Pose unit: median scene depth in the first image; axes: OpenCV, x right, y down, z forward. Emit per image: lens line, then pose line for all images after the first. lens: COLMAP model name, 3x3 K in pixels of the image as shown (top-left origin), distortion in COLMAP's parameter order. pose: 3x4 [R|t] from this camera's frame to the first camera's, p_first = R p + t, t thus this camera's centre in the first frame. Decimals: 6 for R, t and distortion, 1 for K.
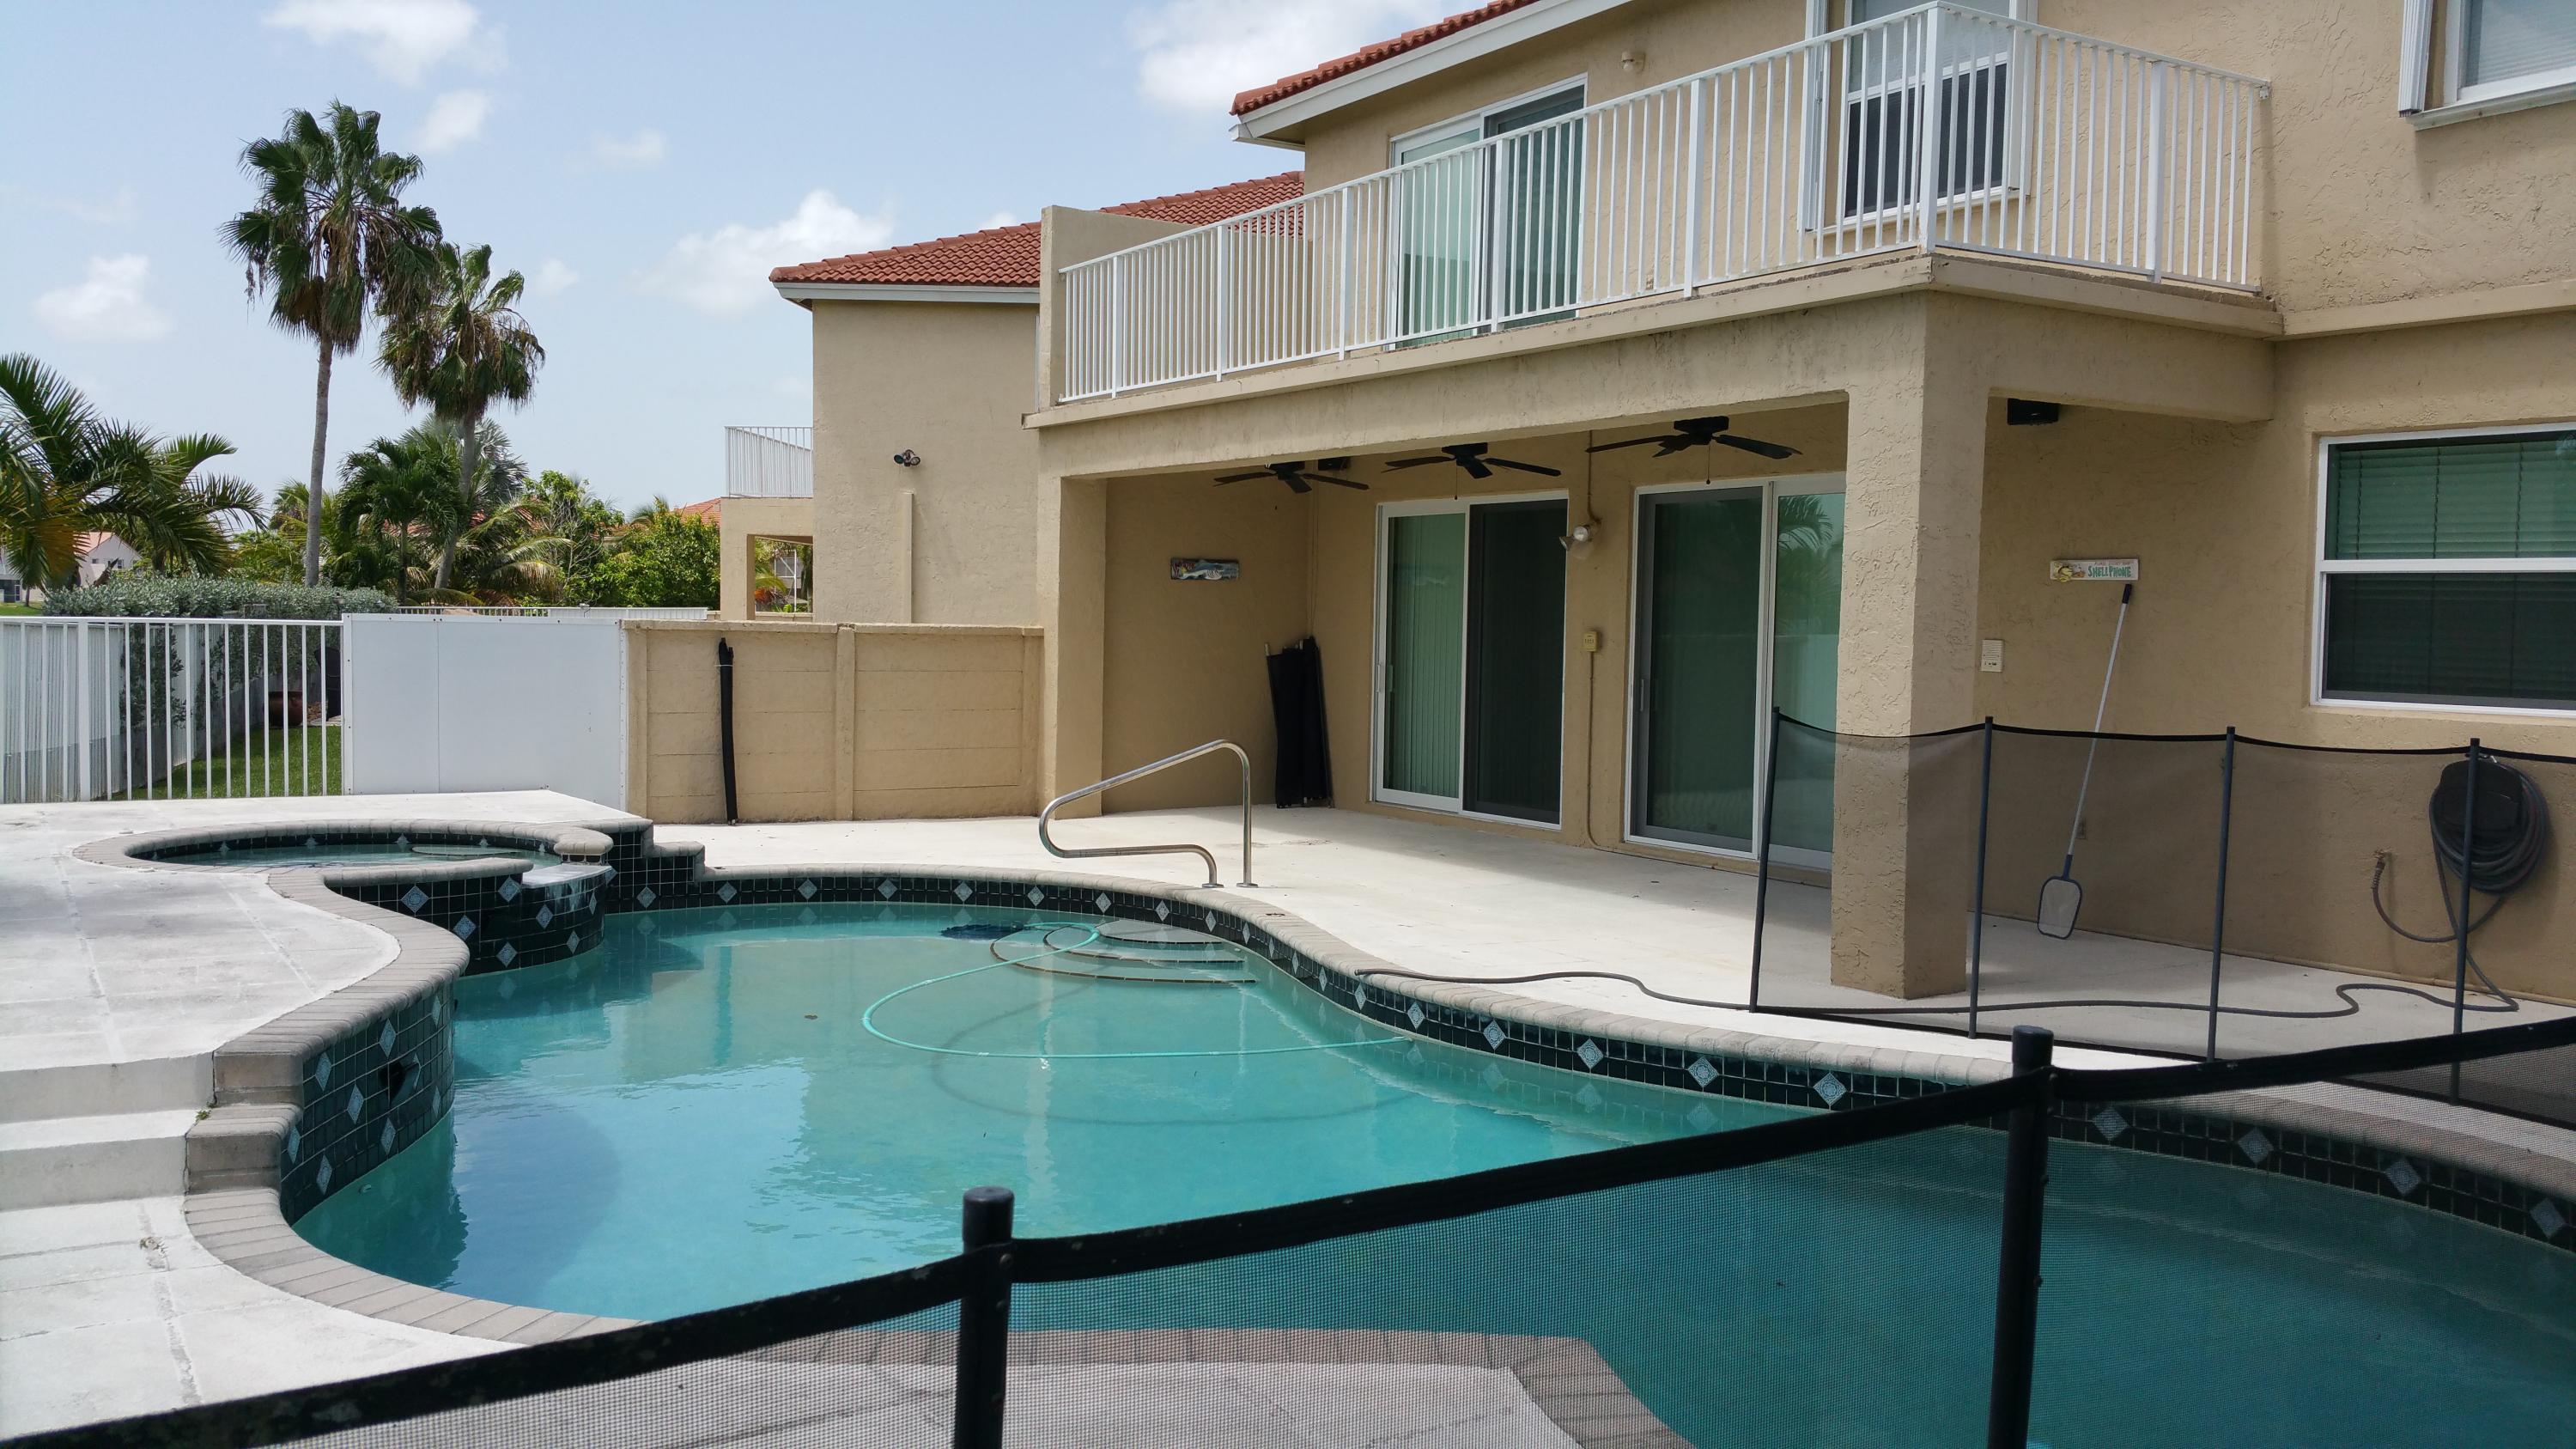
lens RADIAL K [[2180.8, 0, 1273.9], [0, 2180.8, 732.5], [0, 0, 1]] dist [0.037895, -0.090082]
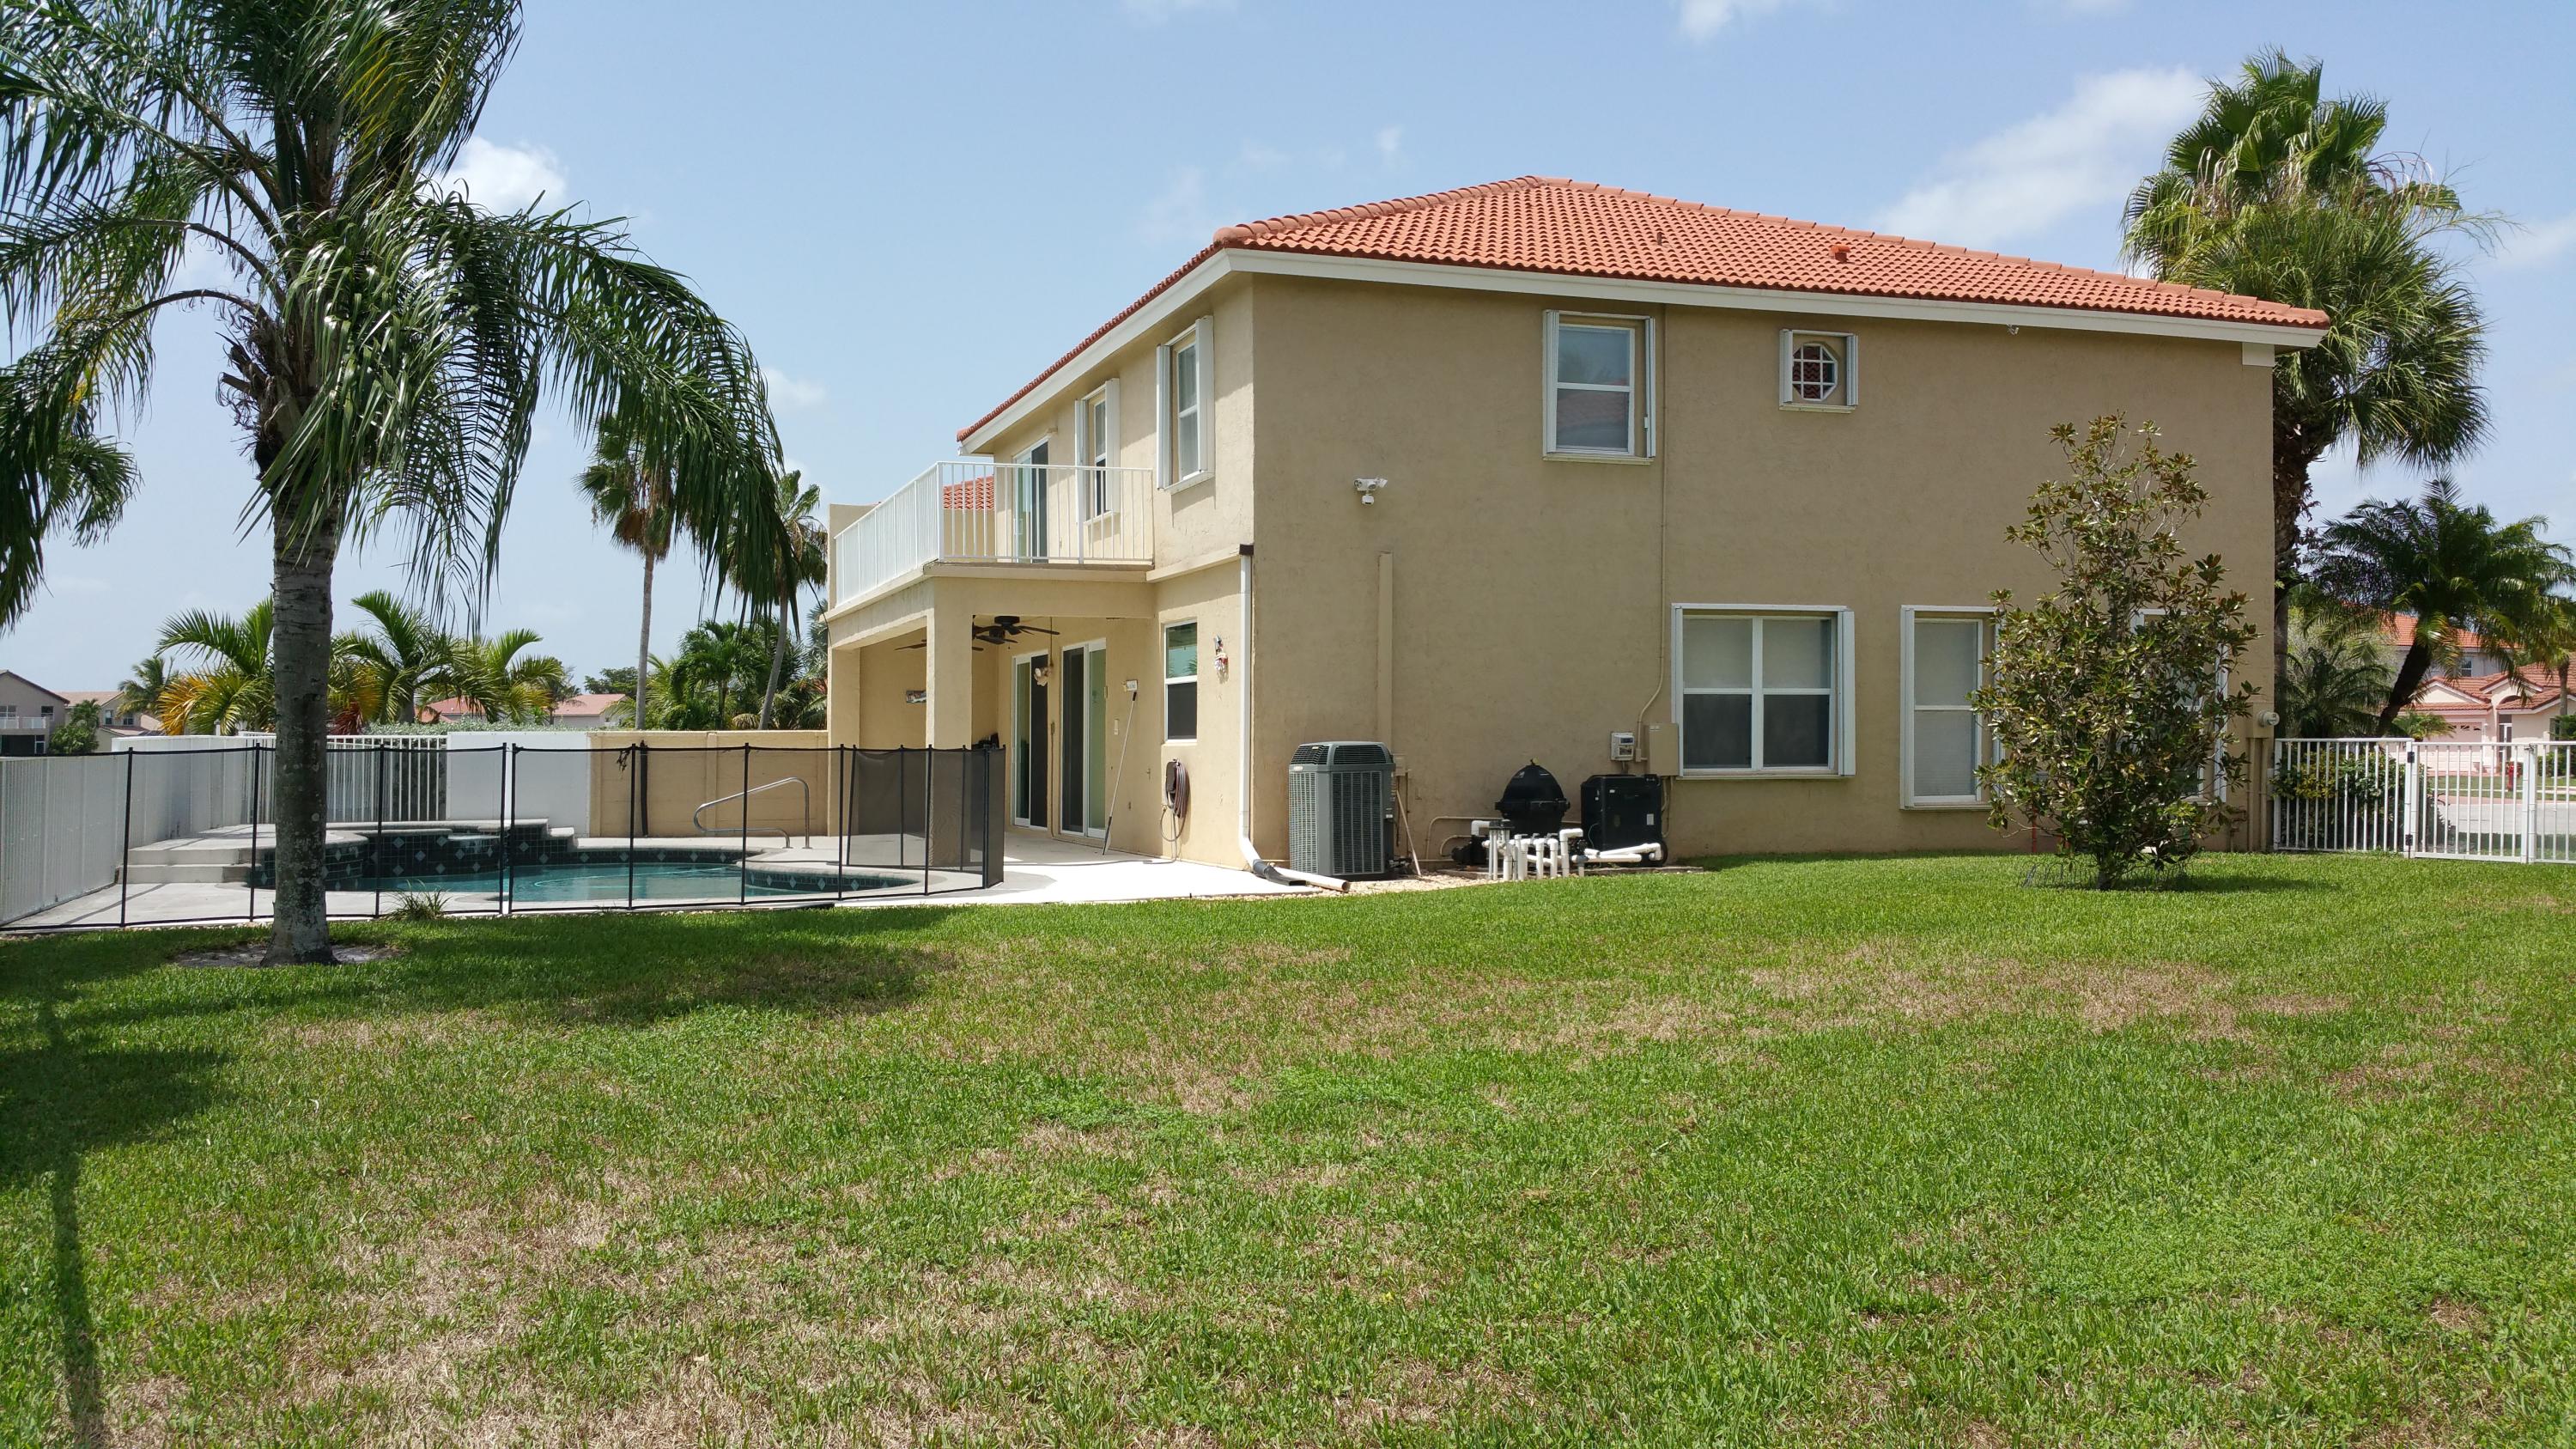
lens RADIAL K [[2180.8, 0, 1290.0], [0, 2180.8, 721.5], [0, 0, 1]] dist [0.037895, -0.090082]
pose [[0.979205, -0.030050, -0.200635, 0.240322], [0.016866, 0.997604, -0.067098, 0.027147], [0.202171, 0.062319, 0.977366, -0.266426]]
